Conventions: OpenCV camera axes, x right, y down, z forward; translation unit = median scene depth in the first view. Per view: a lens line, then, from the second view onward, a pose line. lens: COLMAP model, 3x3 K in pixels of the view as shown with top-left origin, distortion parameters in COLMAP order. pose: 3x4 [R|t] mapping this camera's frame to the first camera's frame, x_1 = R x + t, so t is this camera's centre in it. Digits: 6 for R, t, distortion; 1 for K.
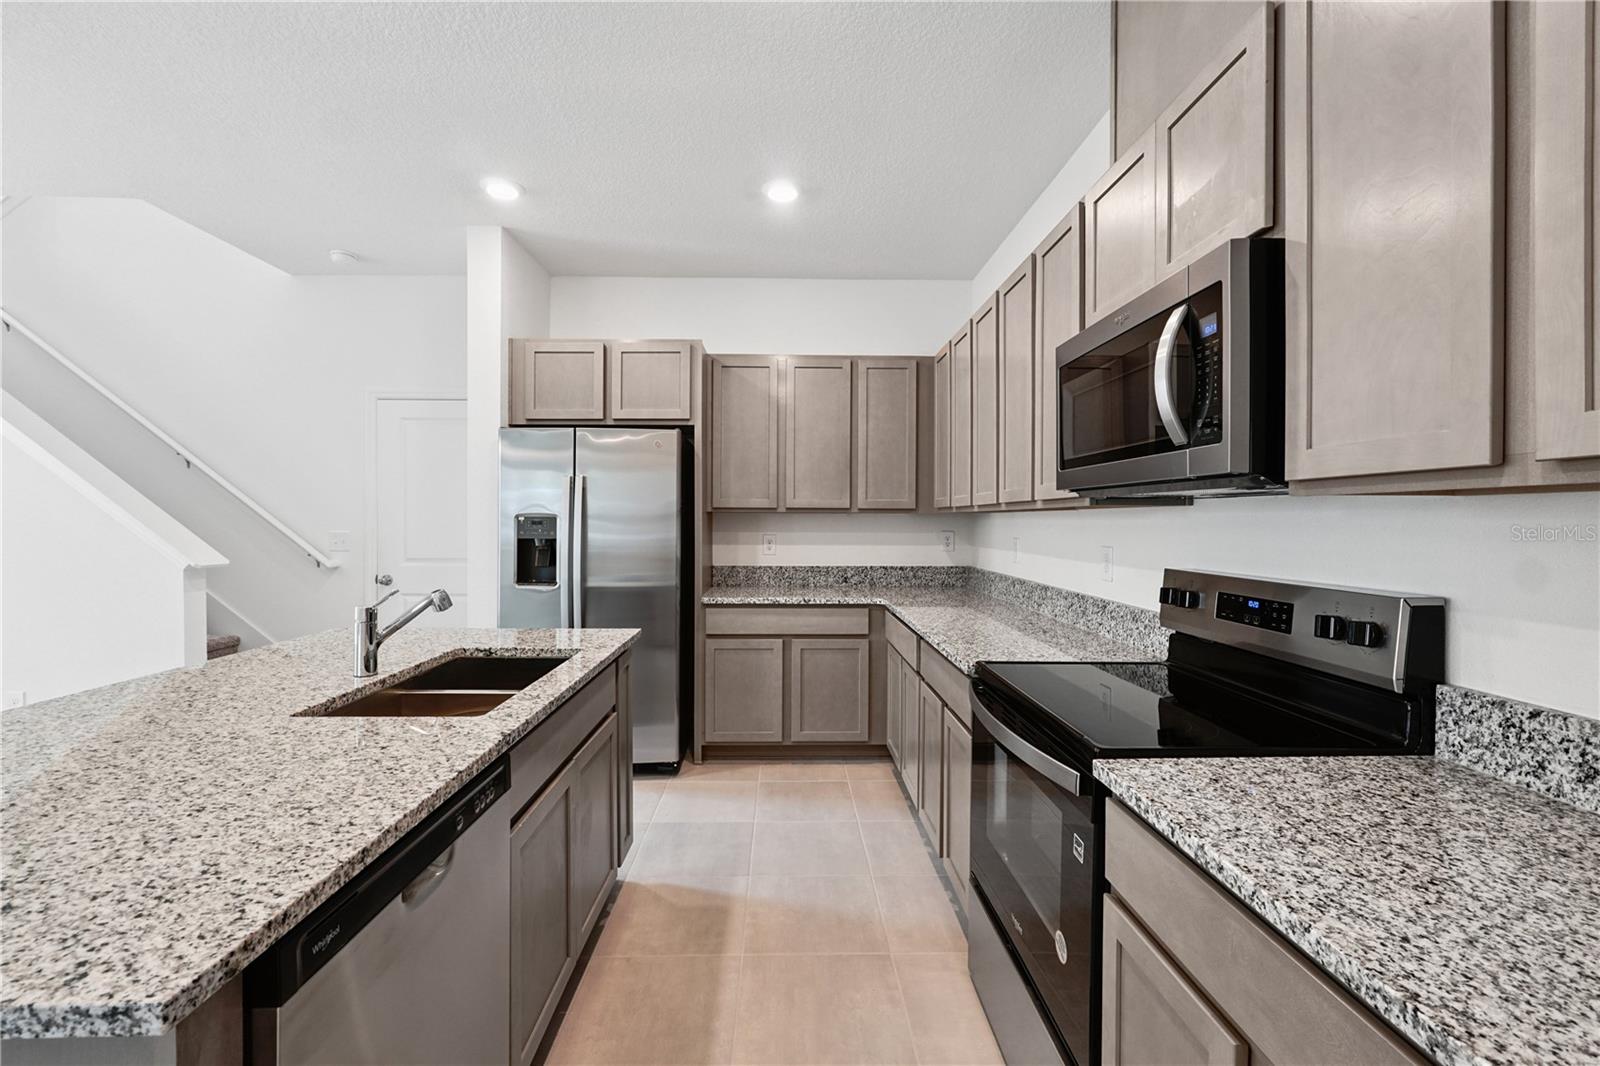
lens RADIAL K [[673.6, 0, 795.6], [0, 673.6, 522.5], [0, 0, 1]] dist [-0.008577, 0.000400]
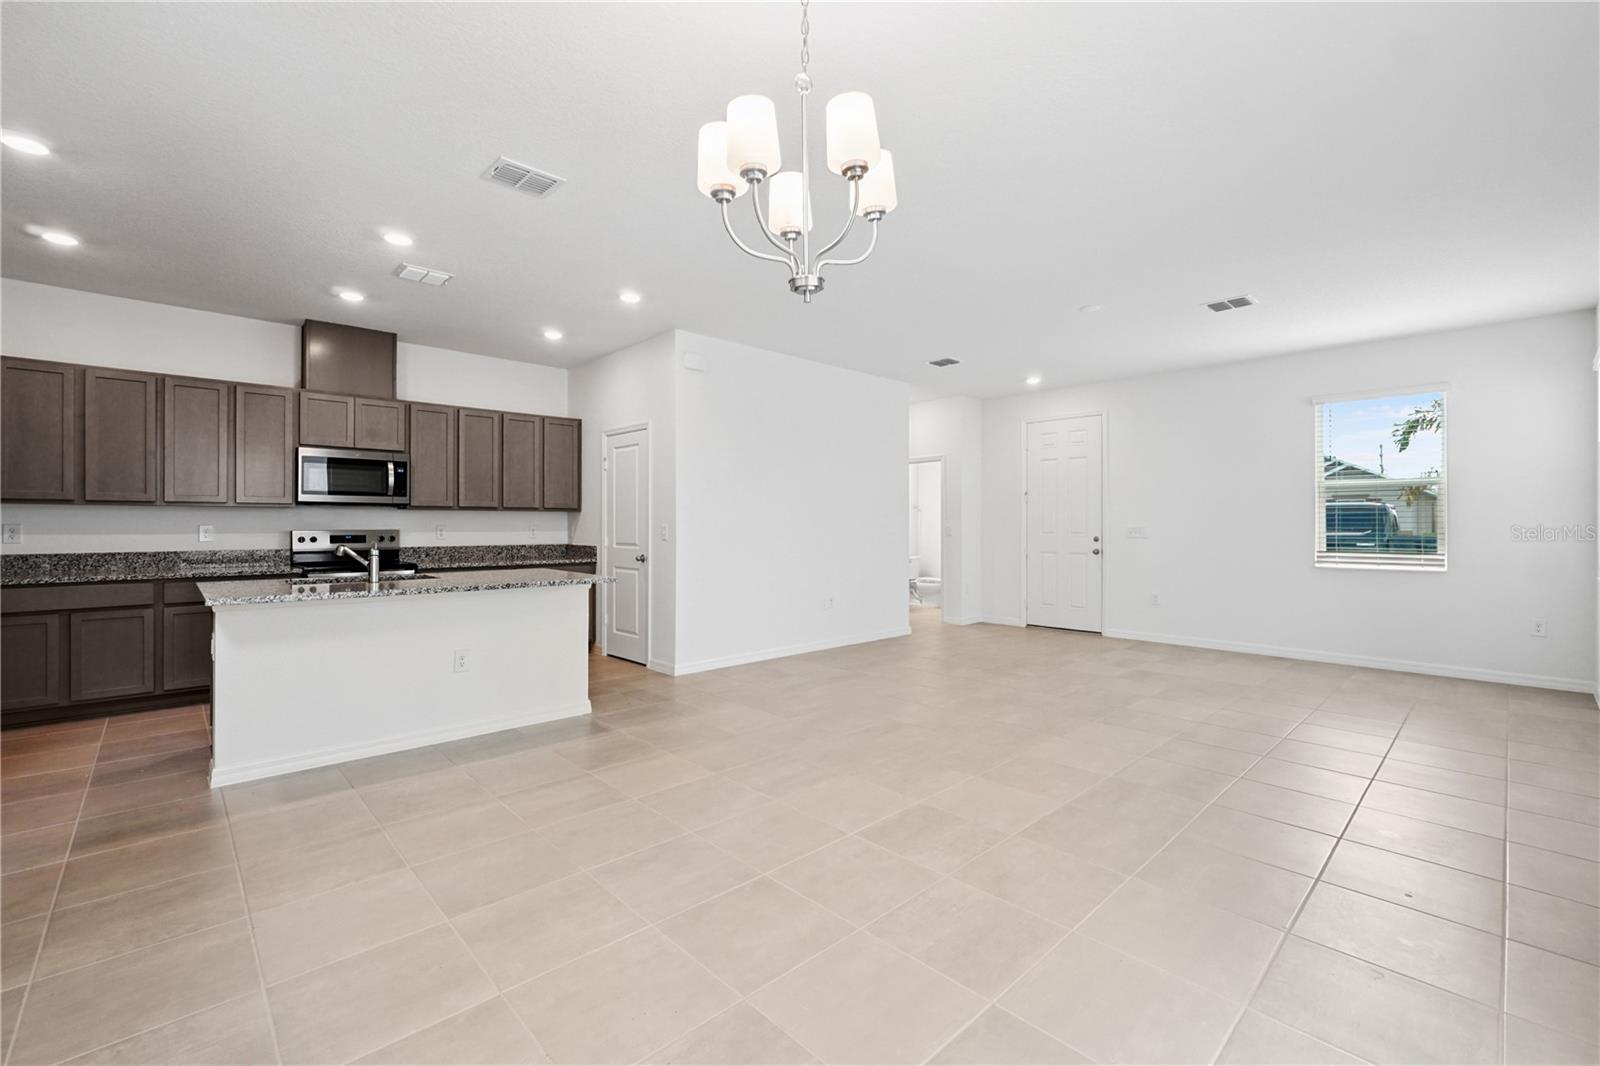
lens RADIAL K [[684.8, 0, 800.0], [0, 684.8, 523.9], [0, 0, 1]] dist [0.000284, 0.000025]
pose [[-0.670774, -0.004413, 0.741648, -1.684095], [-0.001392, 0.999988, 0.004691, 0.014736], [-0.741660, 0.002114, -0.670772, 0.774005]]
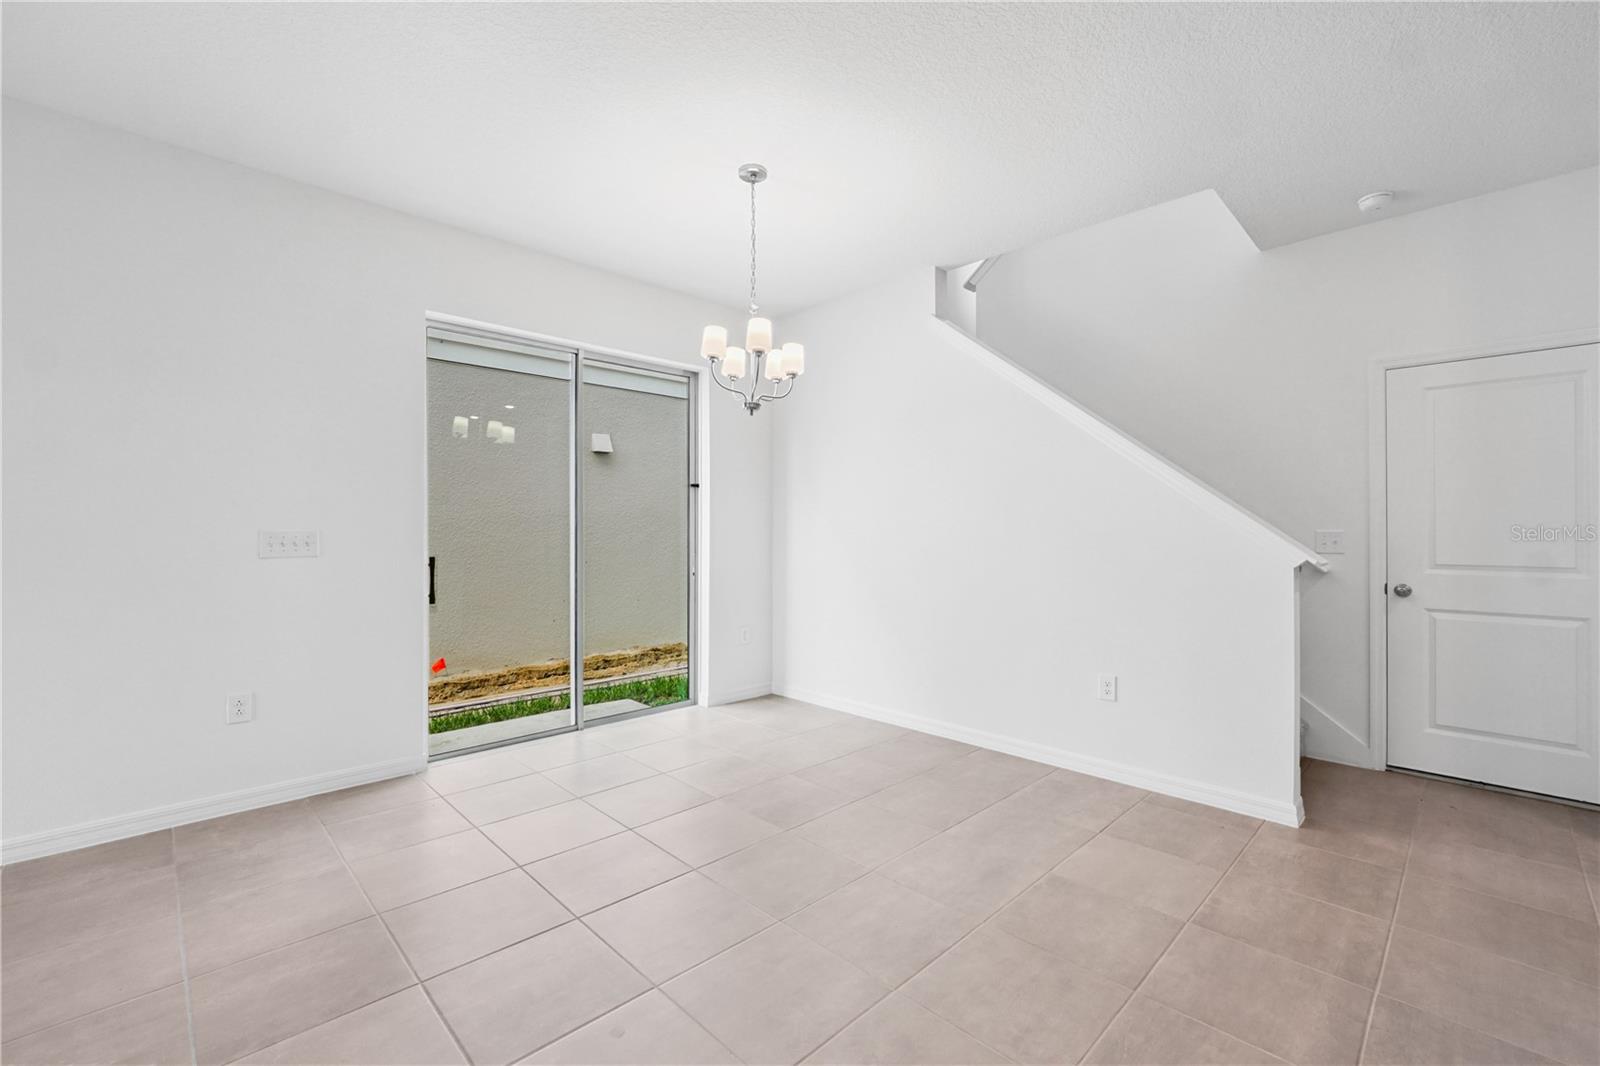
lens RADIAL K [[684.8, 0, 800.0], [0, 684.8, 523.9], [0, 0, 1]] dist [0.000284, 0.000025]
pose [[0.686569, -0.011293, -0.726977, -0.632835], [0.000000, 0.999879, -0.015532, 0.023113], [0.727065, 0.010664, 0.686486, -0.119720]]
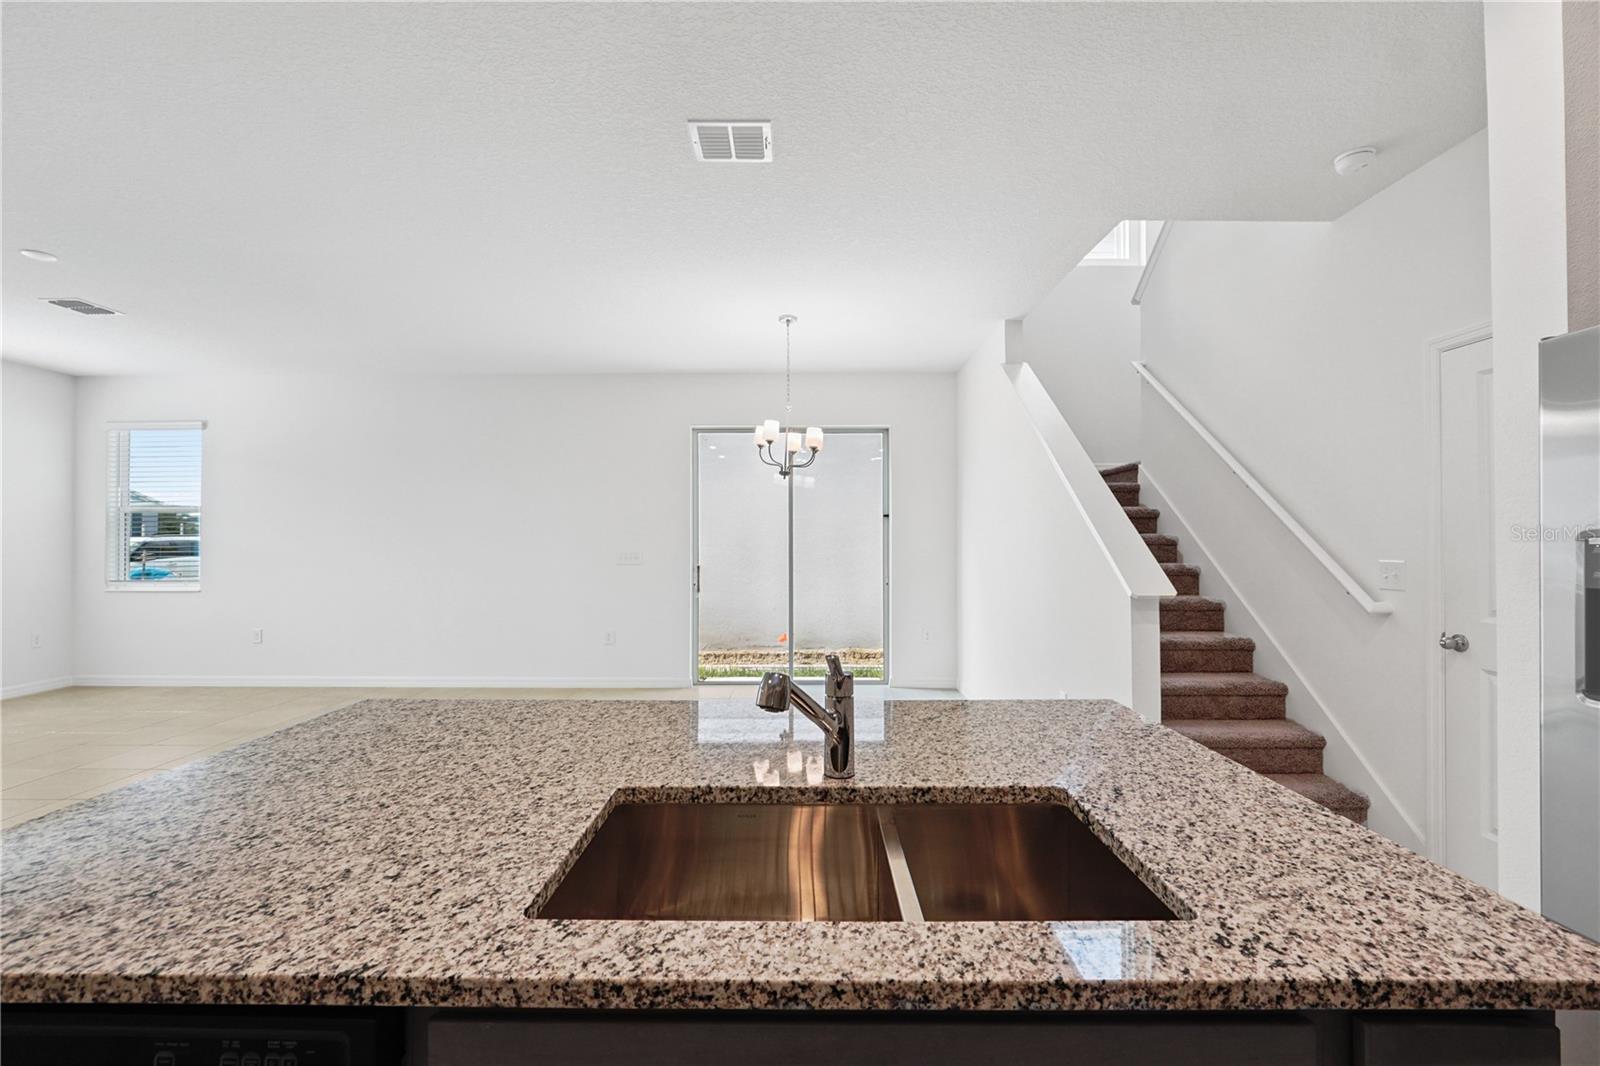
lens RADIAL K [[678.7, 0, 793.5], [0, 678.7, 536.4], [0, 0, 1]] dist [-0.016111, 0.006044]
pose [[-0.029685, -0.012523, -0.999481, 0.022999], [-0.004098, 0.999915, -0.012407, -0.001260], [0.999551, 0.003727, -0.029734, 0.516089]]
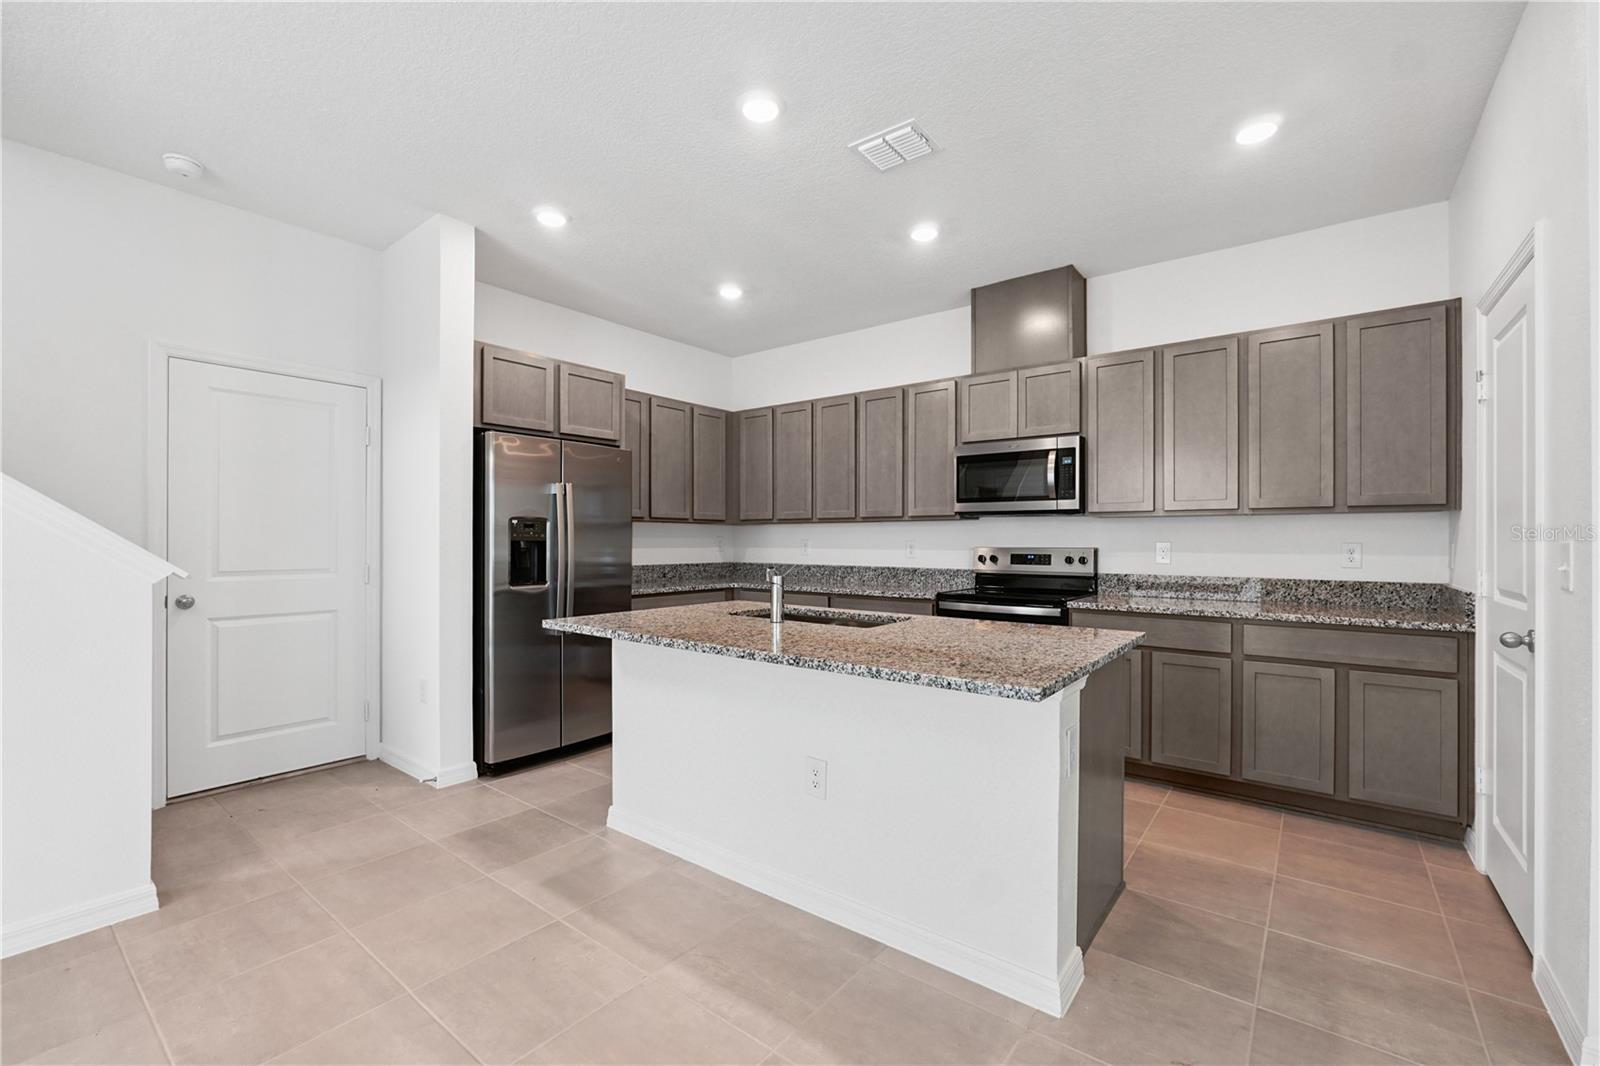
lens RADIAL K [[678.7, 0, 793.5], [0, 678.7, 536.4], [0, 0, 1]] dist [-0.016111, 0.006044]
pose [[0.632746, 0.002053, 0.774356, -0.945572], [0.002685, 0.999985, -0.004845, 0.023492], [-0.774354, 0.005145, 0.632731, 0.007651]]
